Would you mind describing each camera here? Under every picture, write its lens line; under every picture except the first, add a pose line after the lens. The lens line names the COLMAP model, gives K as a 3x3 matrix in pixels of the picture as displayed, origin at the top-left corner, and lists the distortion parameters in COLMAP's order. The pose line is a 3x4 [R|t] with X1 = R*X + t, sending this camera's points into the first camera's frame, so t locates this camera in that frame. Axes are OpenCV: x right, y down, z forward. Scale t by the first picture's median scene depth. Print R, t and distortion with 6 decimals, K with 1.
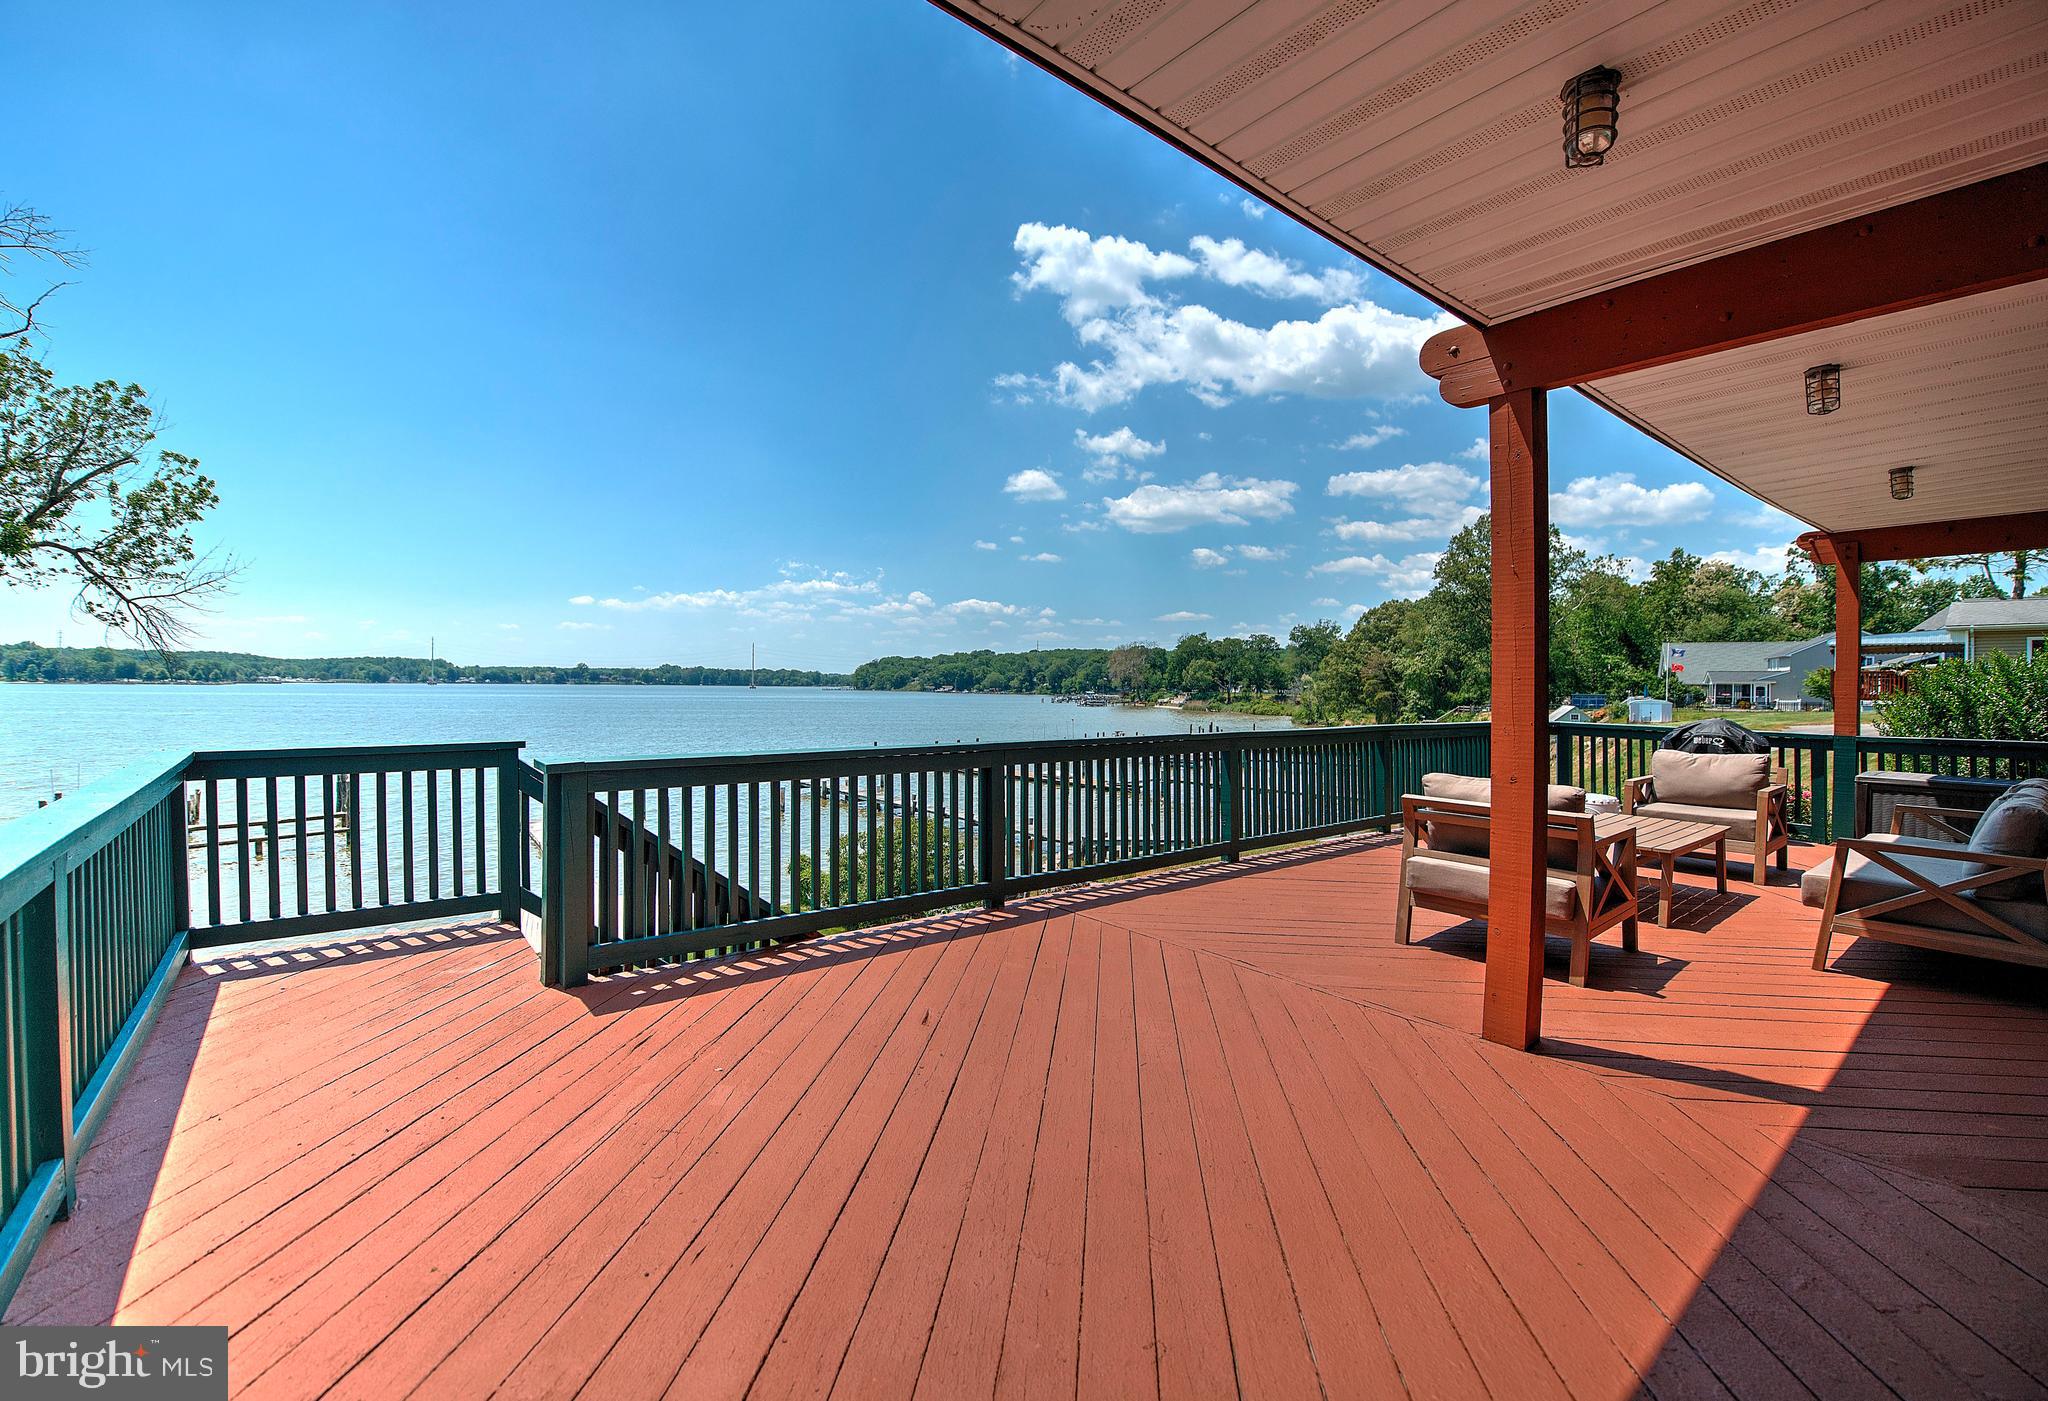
lens RADIAL K [[870.4, 0, 1001.5], [0, 870.4, 708.3], [0, 0, 1]] dist [-0.011960, -0.002429]
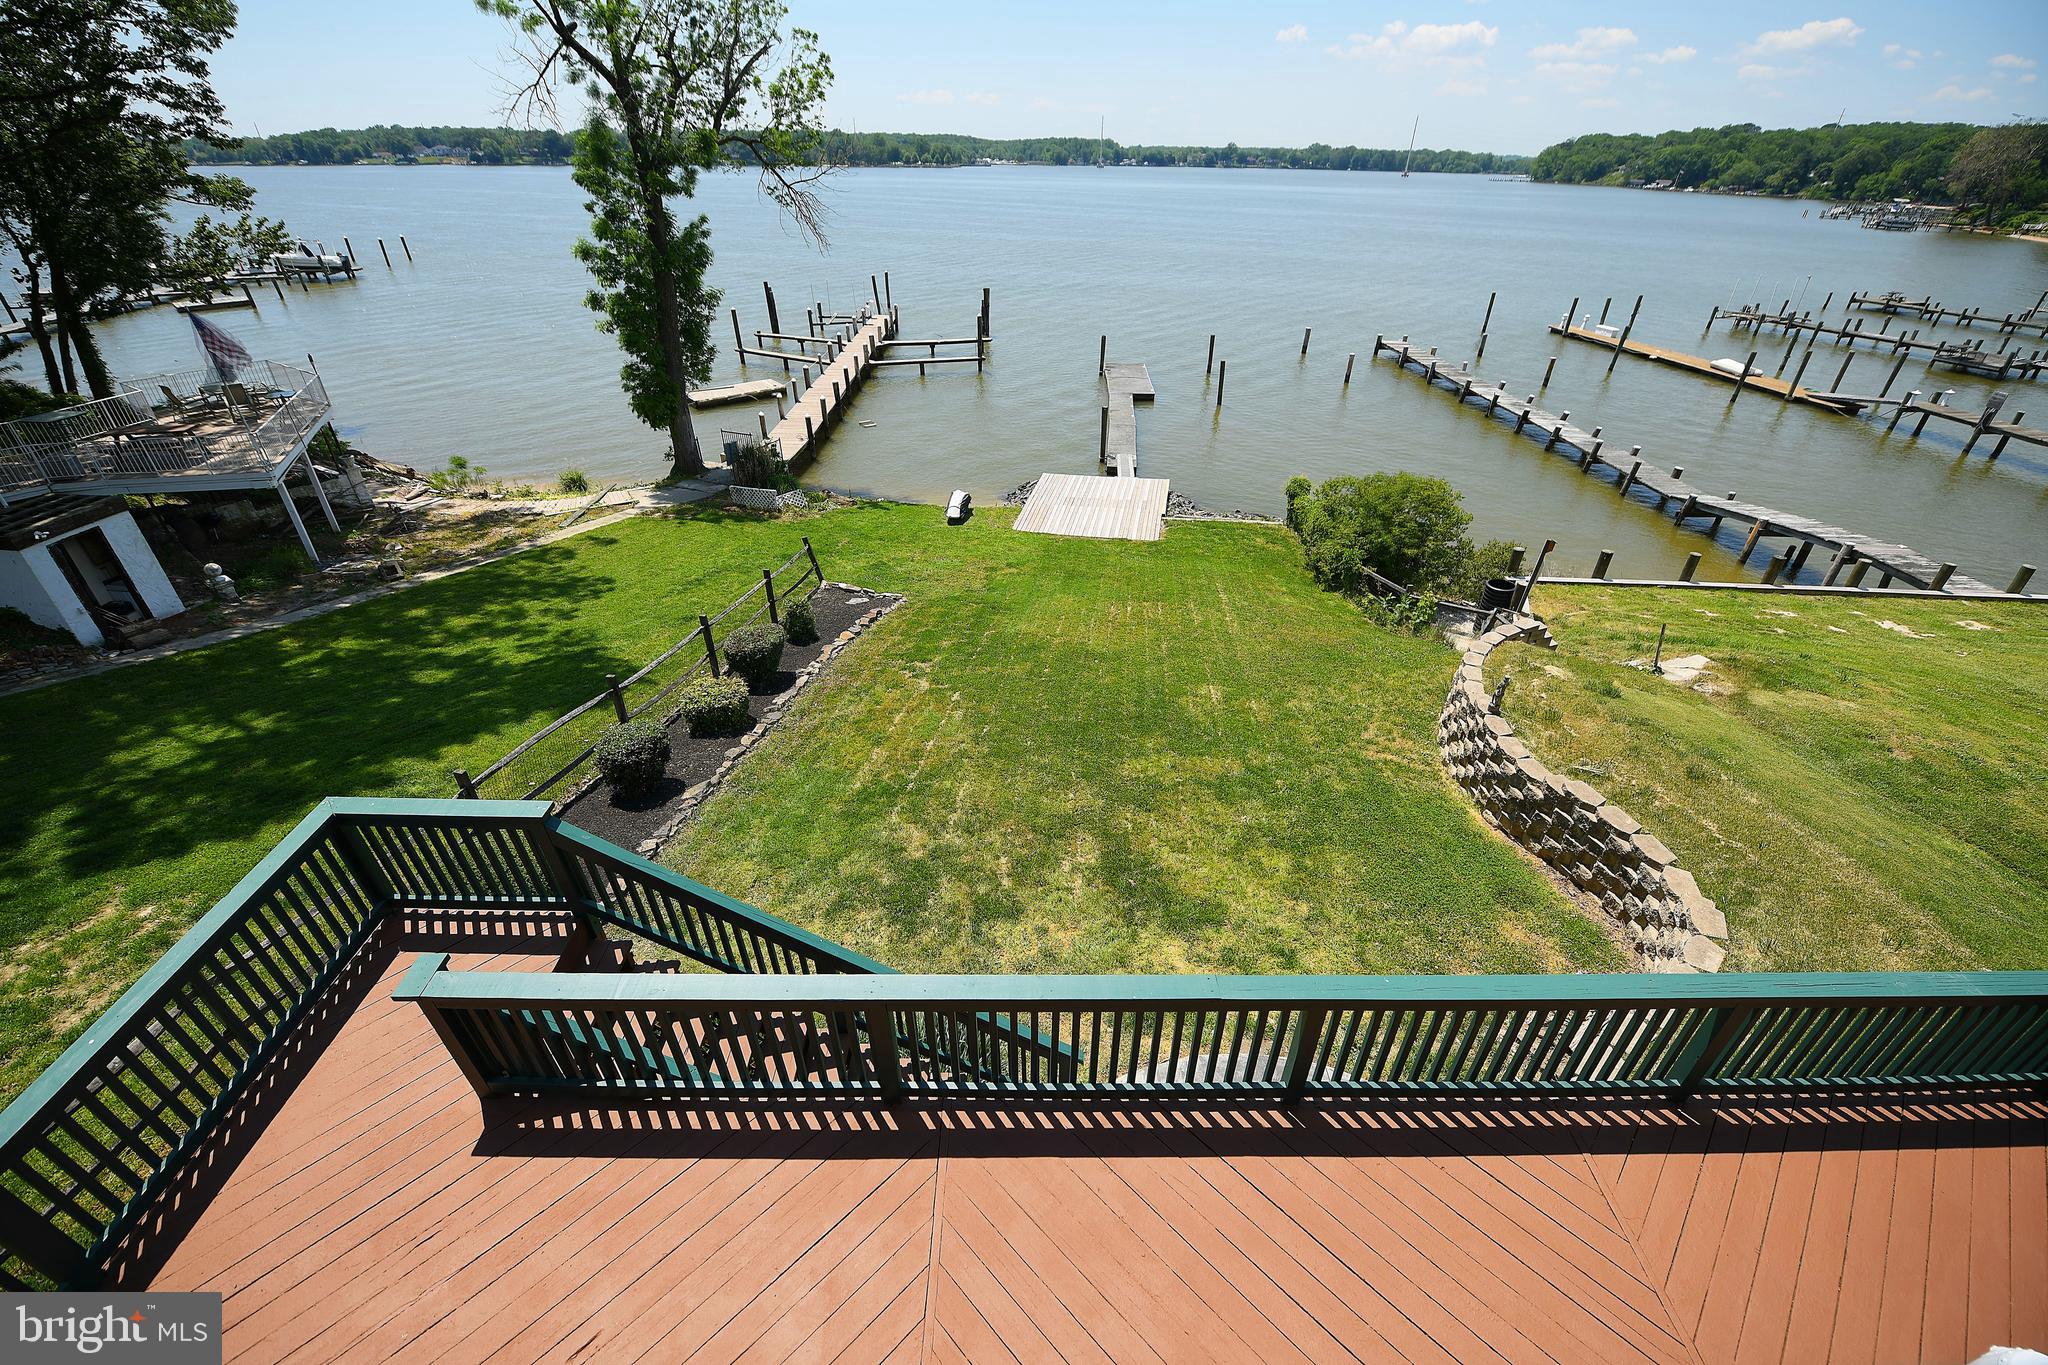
lens RADIAL K [[808.9, 0, 1027.0], [0, 808.9, 687.4], [0, 0, 1]] dist [-0.017519, -0.001086]
pose [[0.790862, 0.334360, -0.512582, 0.078084], [-0.019097, 0.850635, 0.525410, -0.120179], [0.611697, -0.405738, 0.679120, 0.133017]]
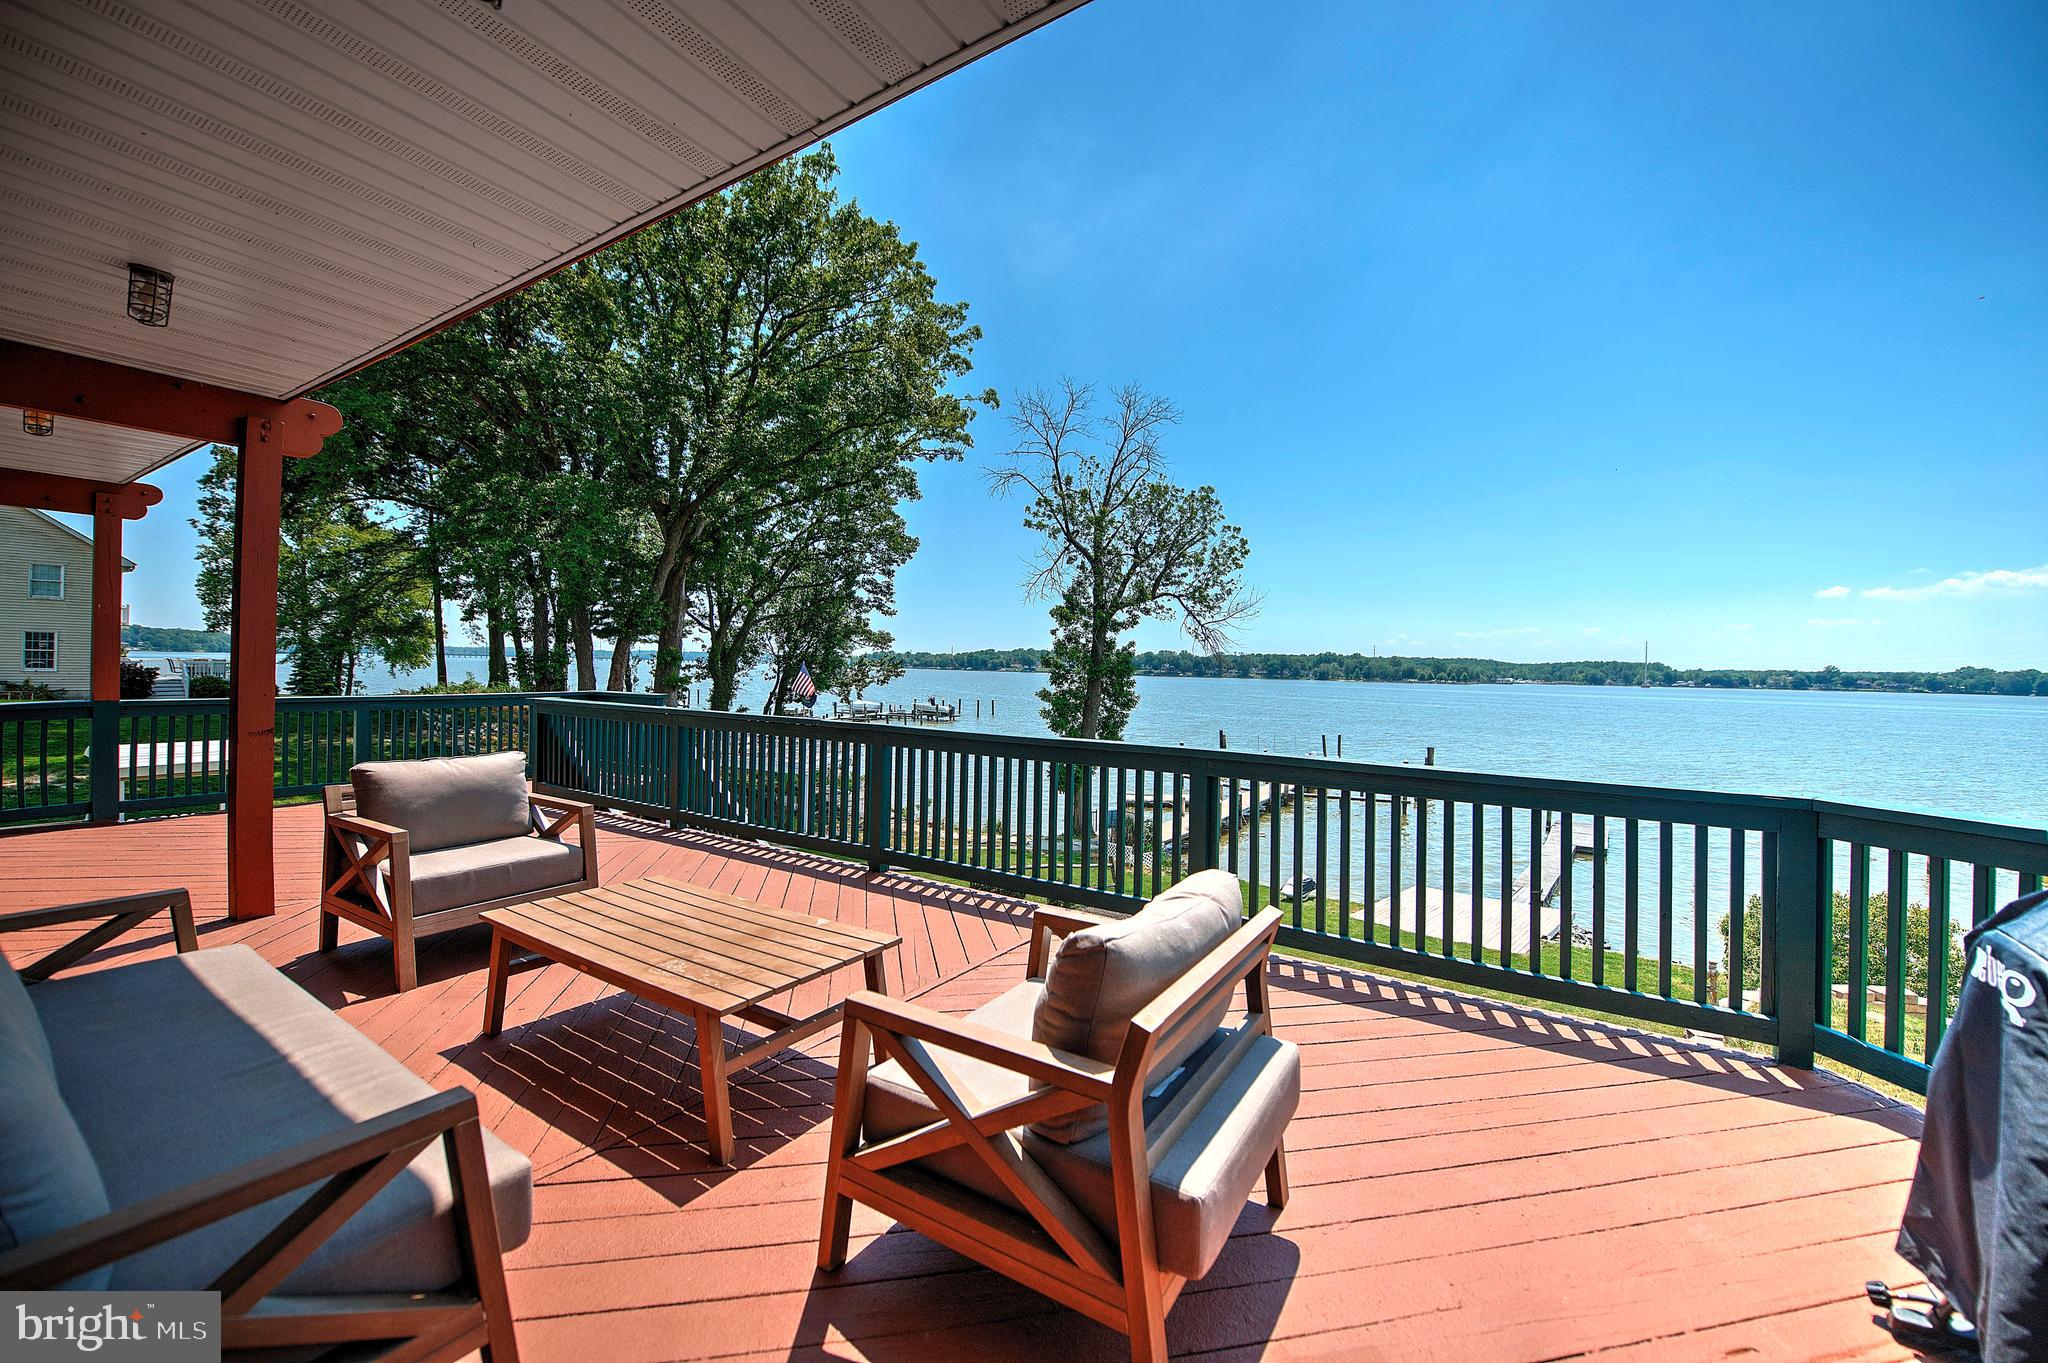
lens RADIAL K [[806.1, 0, 1017.8], [0, 806.1, 679.3], [0, 0, 1]] dist [-0.022060, -0.000632]
pose [[0.314628, 0.009714, -0.949165, 0.255362], [-0.044493, 0.998999, -0.004524, -0.005901], [0.948172, 0.043655, 0.314745, 0.216290]]
